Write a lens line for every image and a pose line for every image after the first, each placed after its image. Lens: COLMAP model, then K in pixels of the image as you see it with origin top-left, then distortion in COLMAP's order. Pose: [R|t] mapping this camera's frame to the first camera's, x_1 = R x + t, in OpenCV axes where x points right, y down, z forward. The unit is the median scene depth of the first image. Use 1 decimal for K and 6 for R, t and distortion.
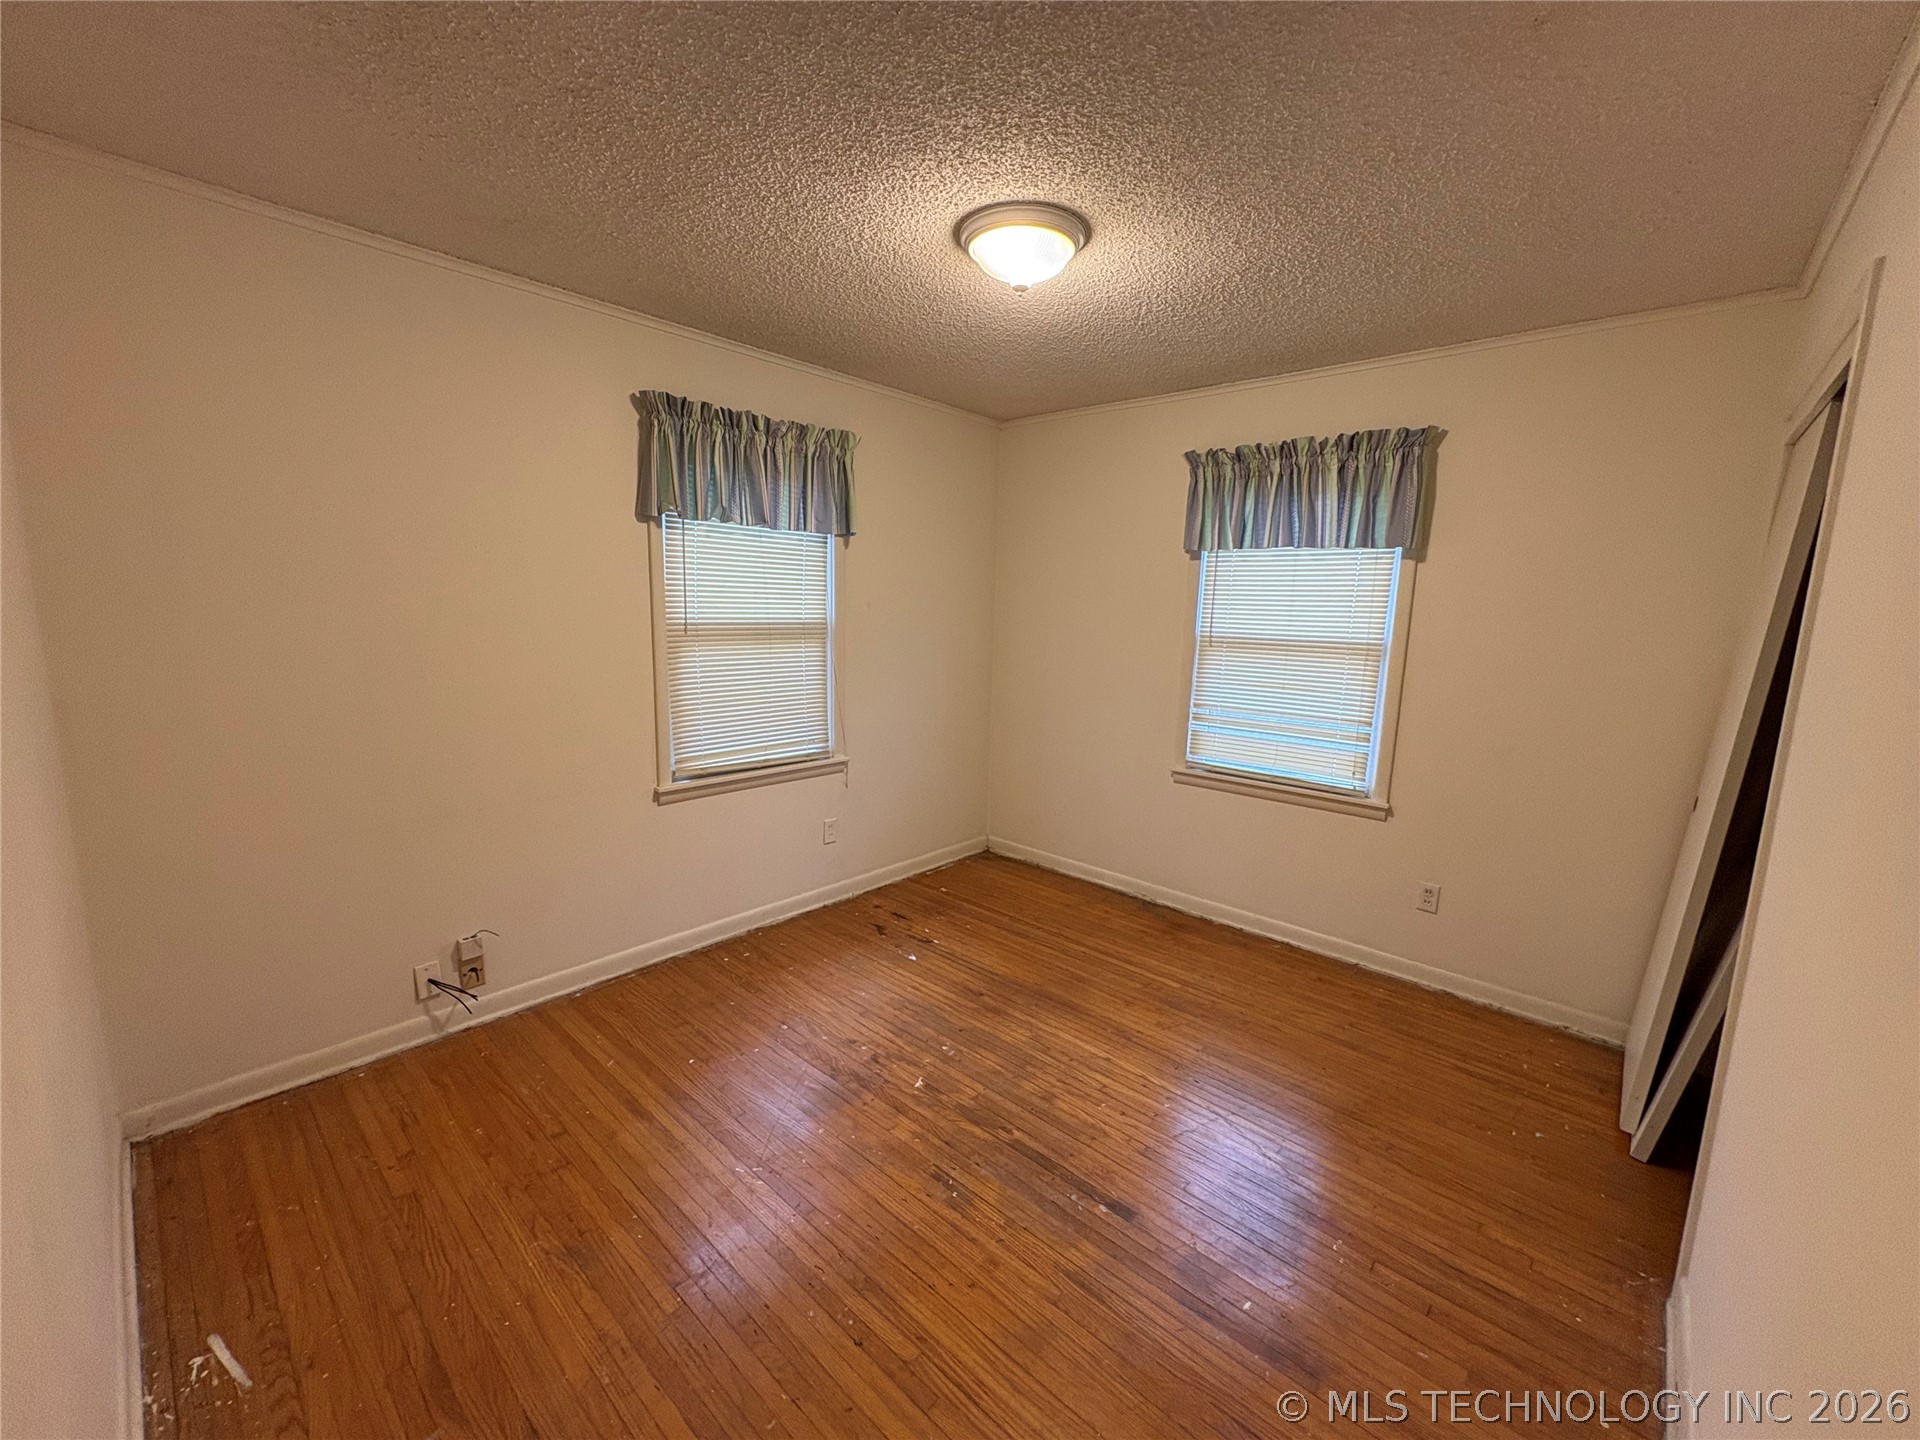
lens RADIAL K [[764.9, 0, 958.9], [0, 764.9, 720.8], [0, 0, 1]] dist [-0.000306, 0.000047]
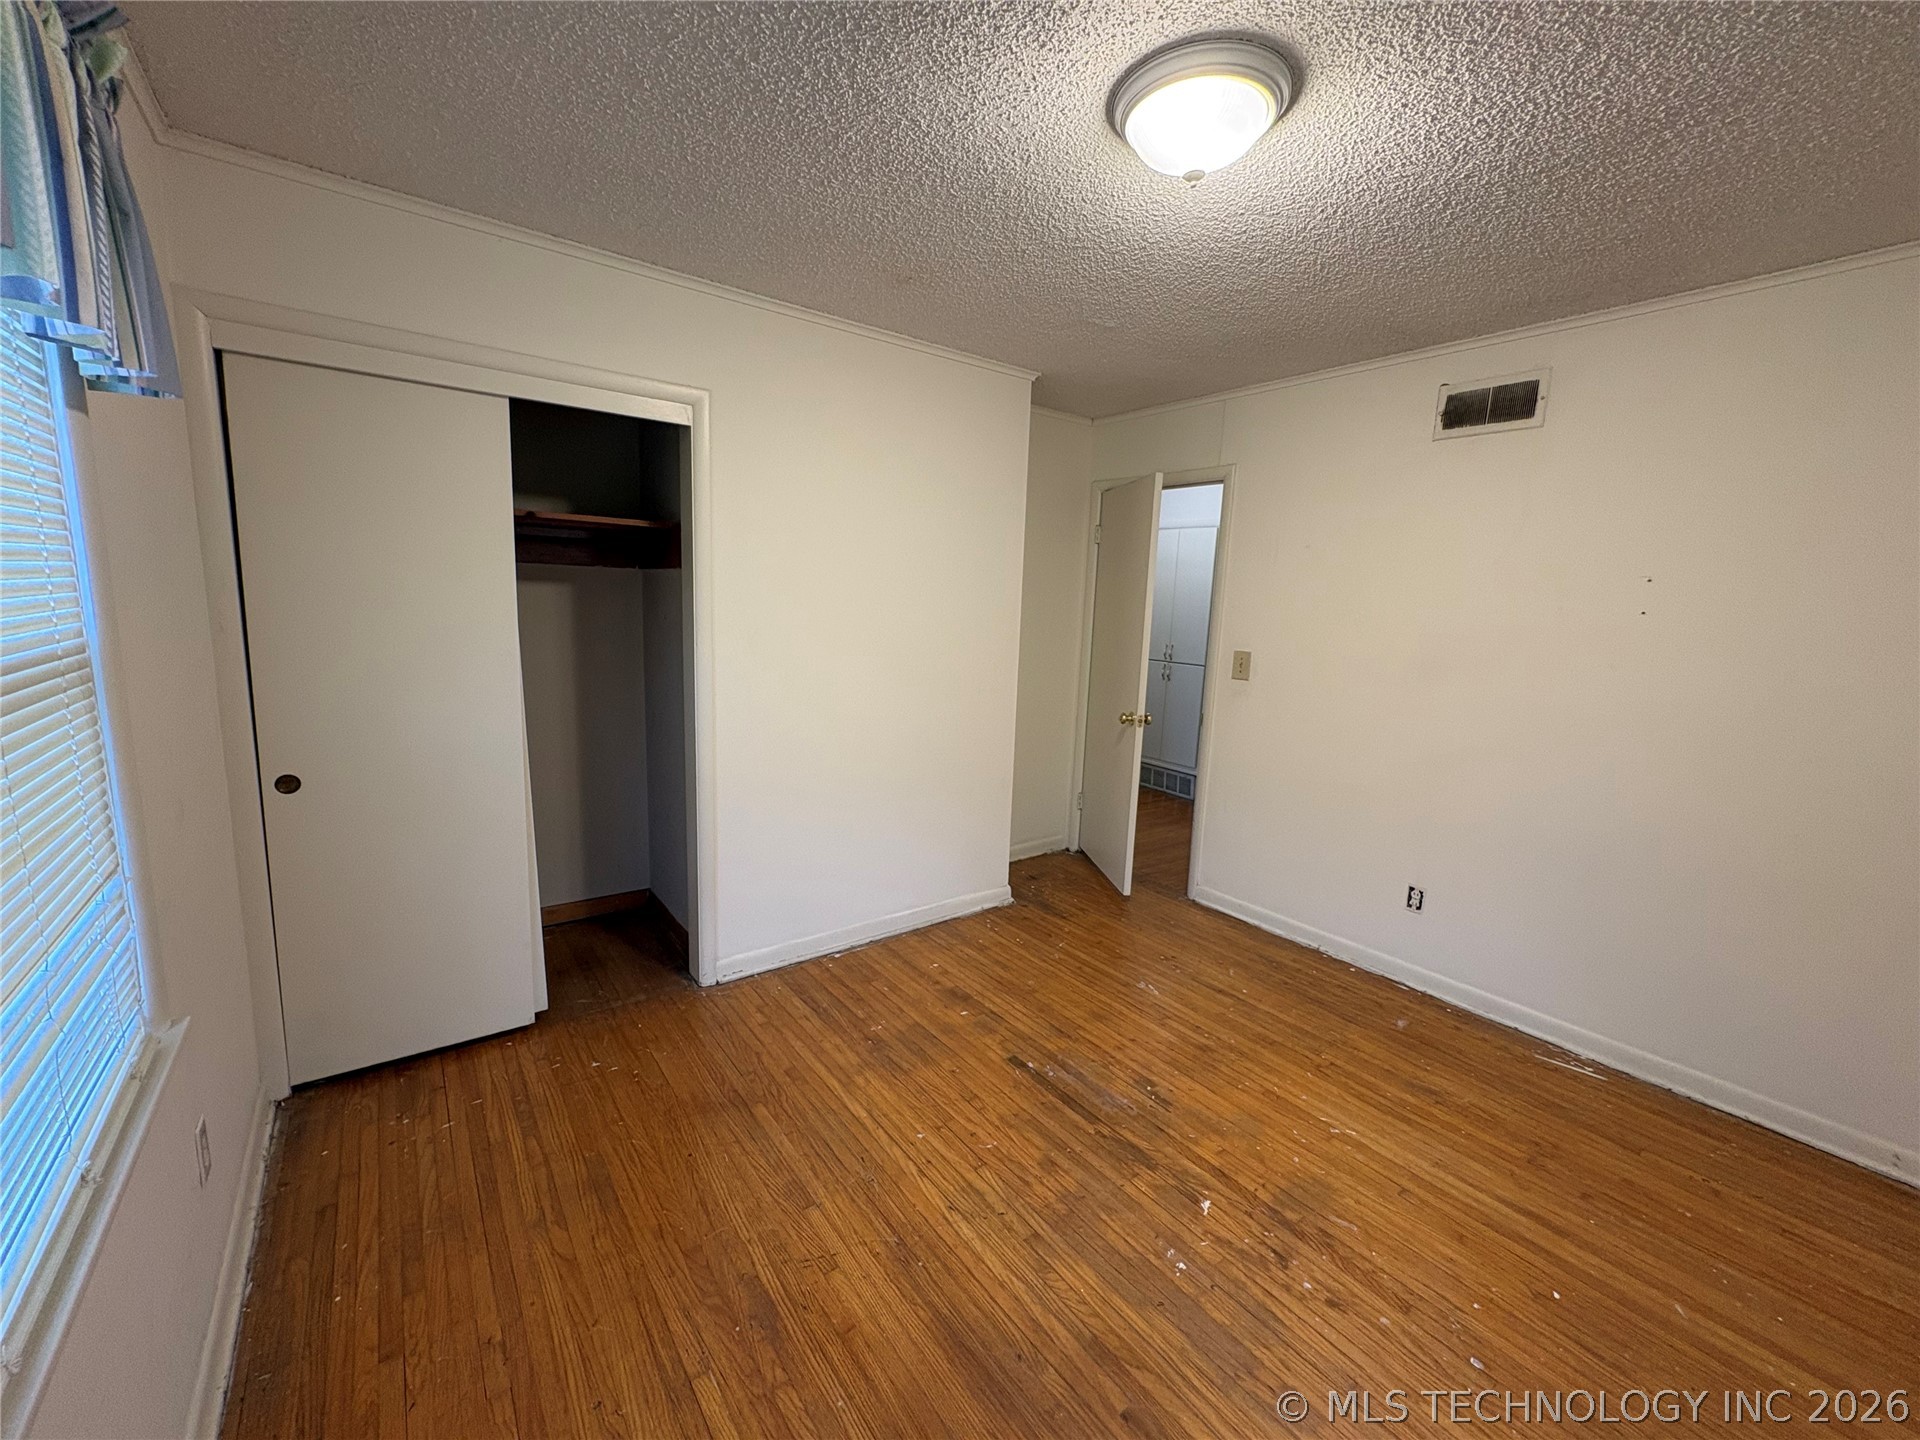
lens RADIAL K [[764.9, 0, 958.9], [0, 764.9, 720.8], [0, 0, 1]] dist [-0.000306, 0.000047]
pose [[-0.981276, -0.089100, 0.170760, 0.114459], [-0.032169, 0.949930, 0.310803, -0.257406], [-0.189903, 0.299490, -0.935009, 1.700493]]
